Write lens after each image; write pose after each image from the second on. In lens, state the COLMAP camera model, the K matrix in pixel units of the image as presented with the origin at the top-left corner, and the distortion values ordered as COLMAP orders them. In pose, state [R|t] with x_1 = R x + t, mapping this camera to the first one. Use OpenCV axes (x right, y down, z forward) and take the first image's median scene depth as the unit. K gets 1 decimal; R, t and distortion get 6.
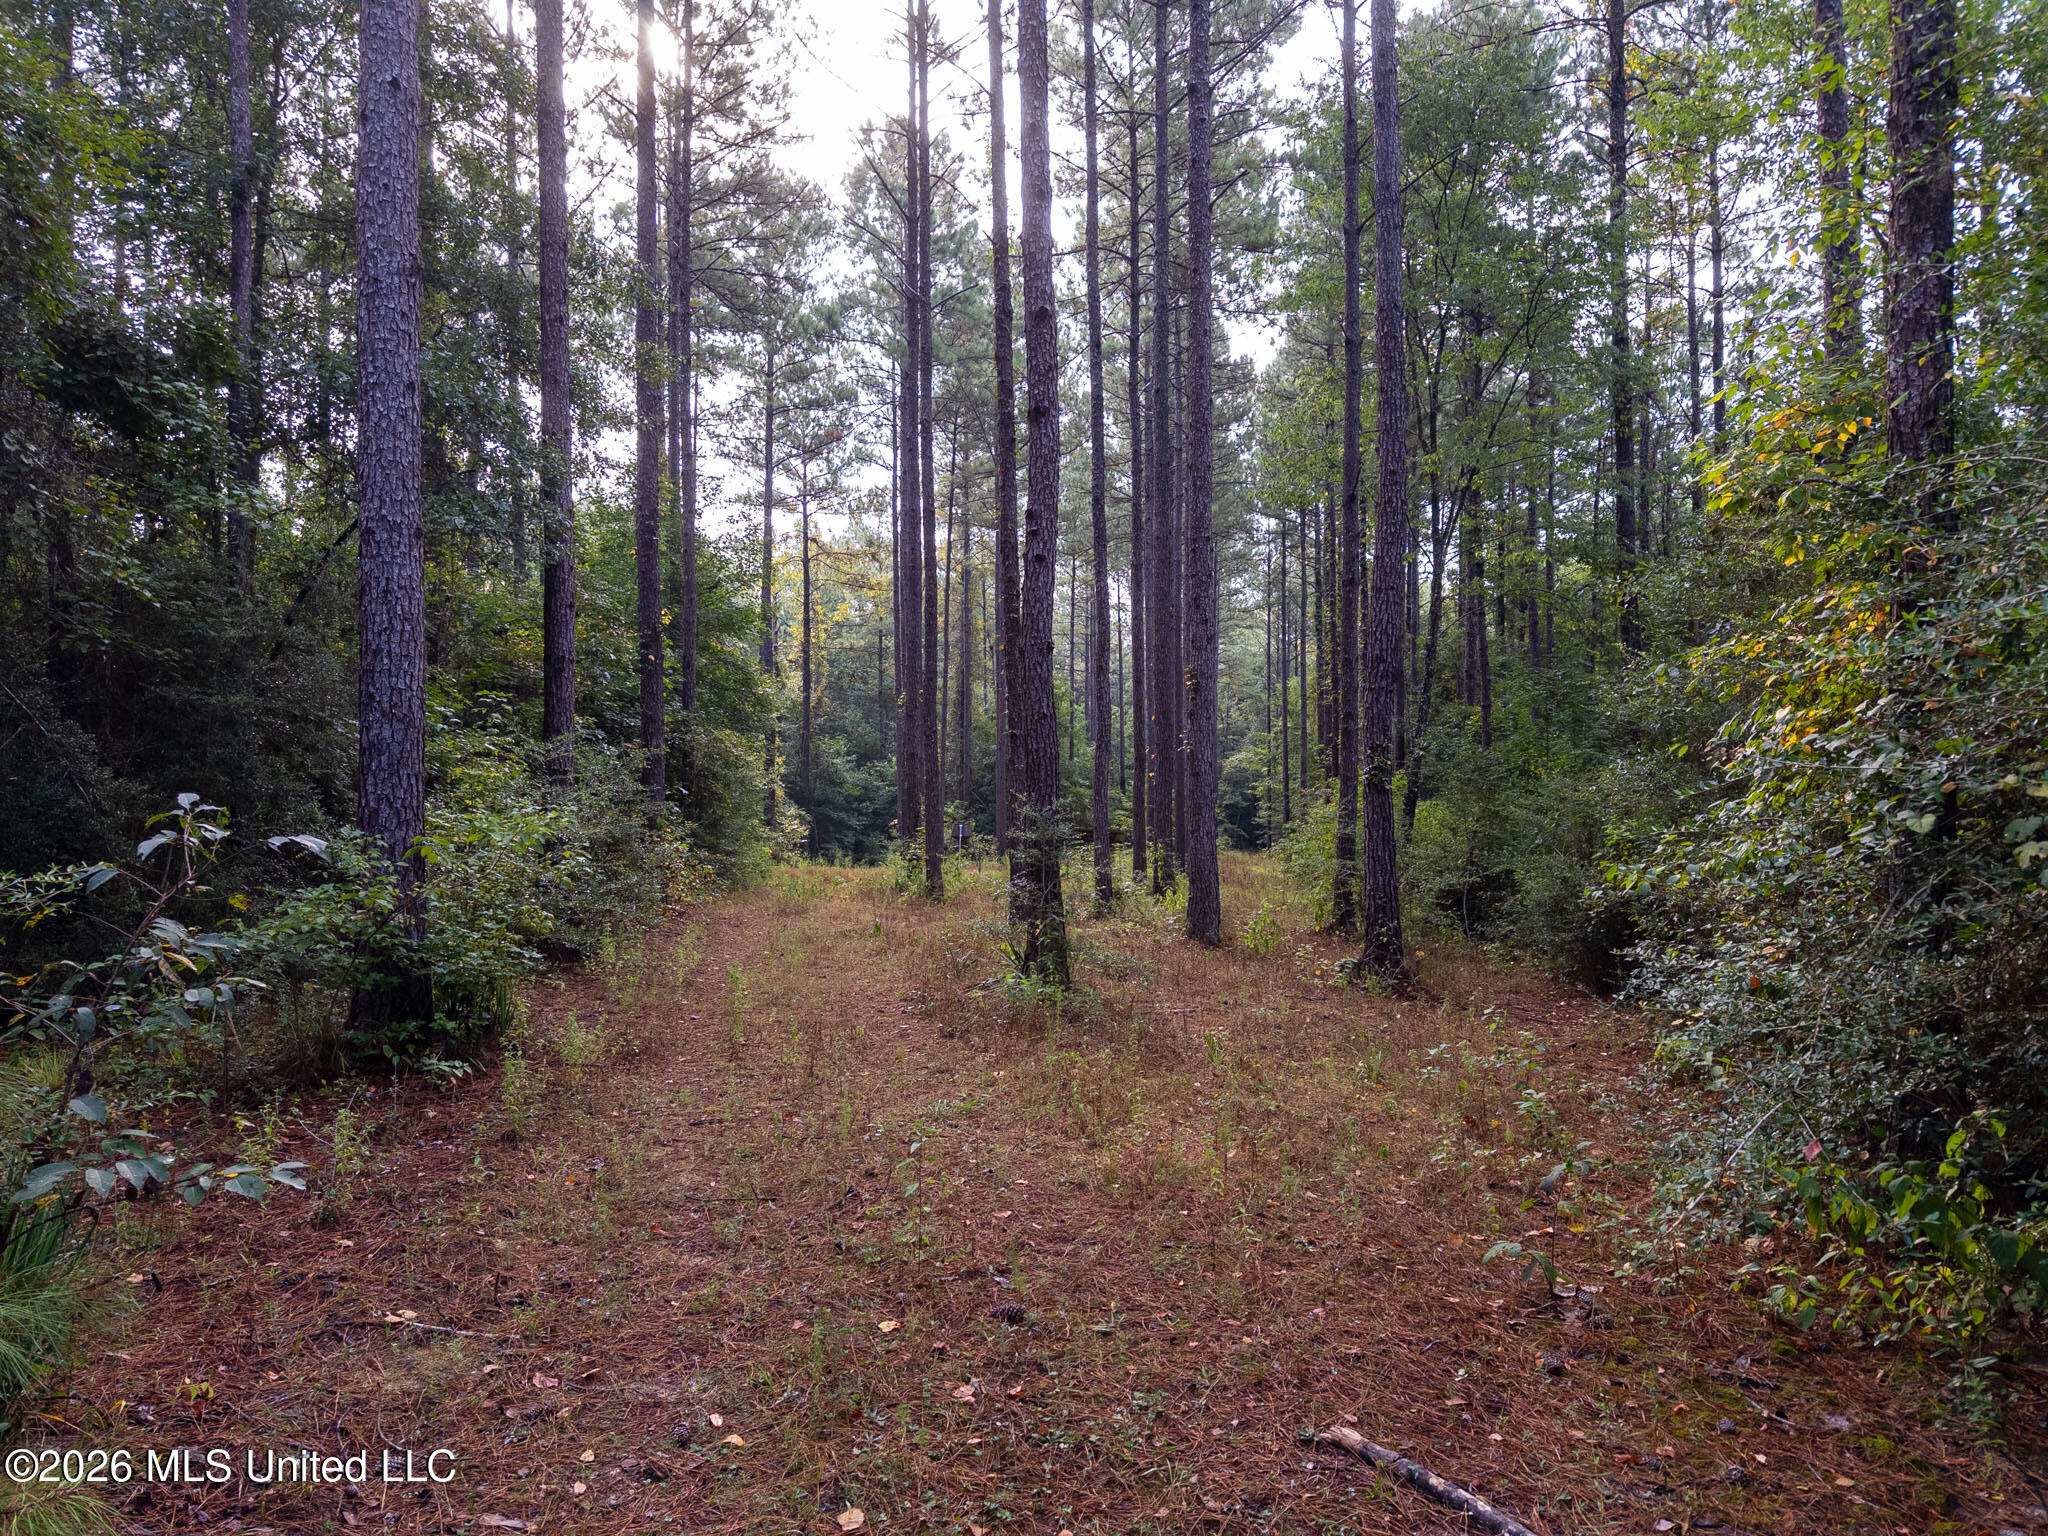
lens RADIAL K [[1438.1, 0, 1024.3], [0, 1438.1, 772.7], [0, 0, 1]] dist [-0.042682, -0.002249]
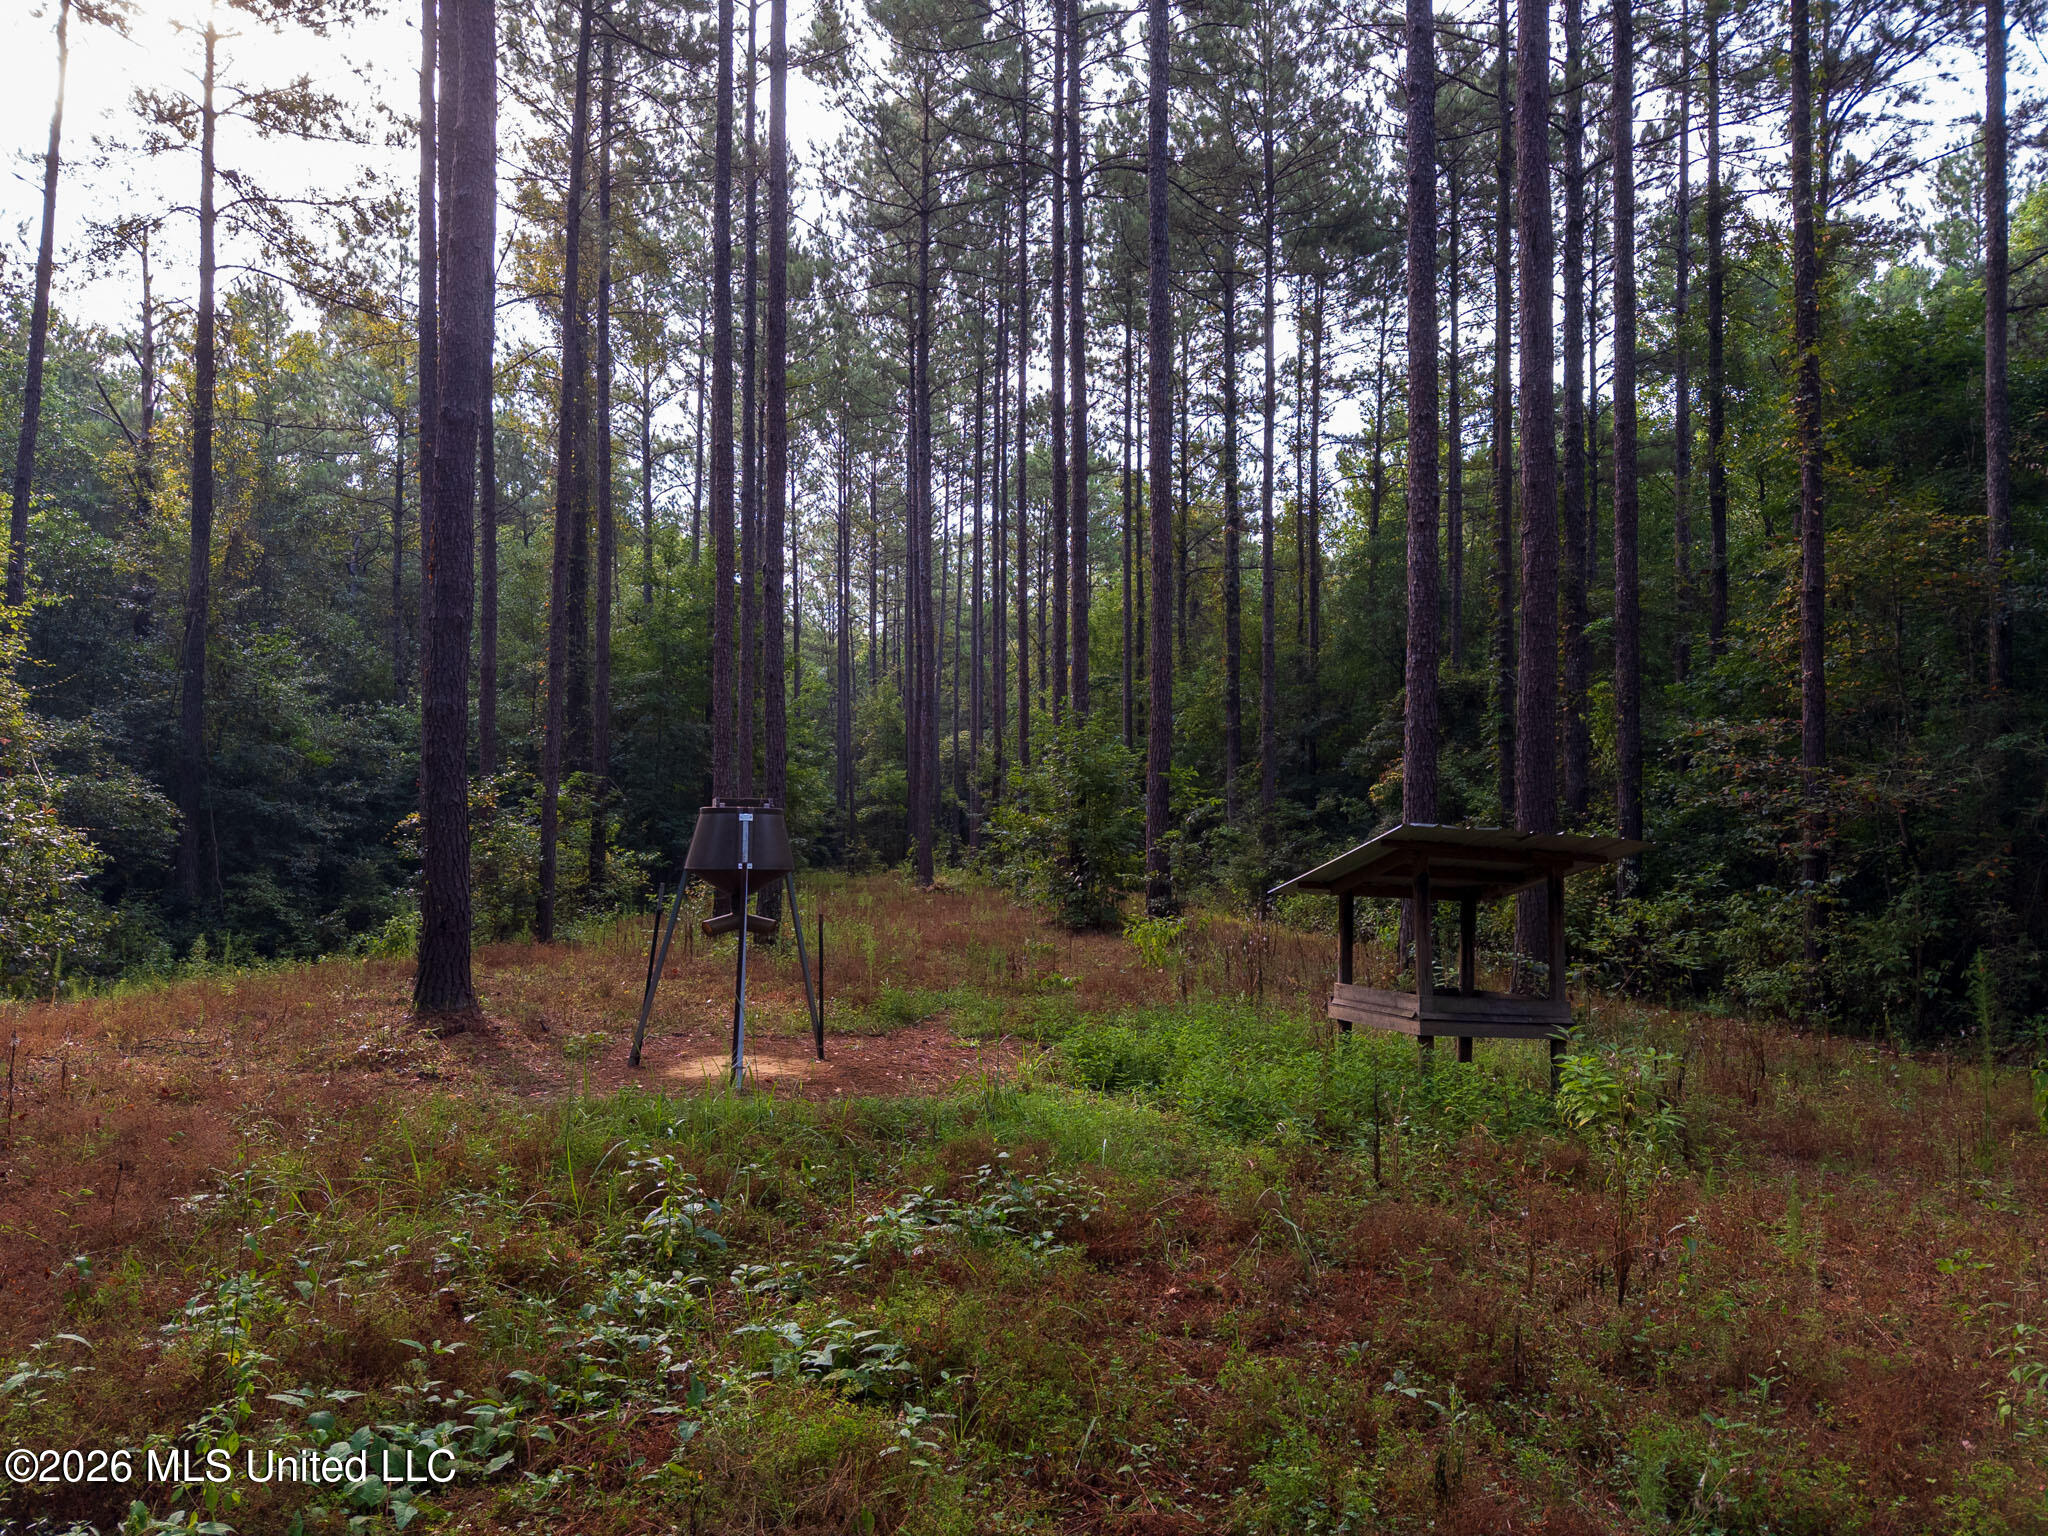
lens RADIAL K [[1438.1, 0, 1022.7], [0, 1438.1, 767.2], [0, 0, 1]] dist [-0.042682, -0.002249]
pose [[0.952612, 0.009270, 0.304048, -0.045782], [-0.008612, 0.999957, -0.003505, 0.016351], [-0.304068, 0.000720, 0.952650, 0.520998]]
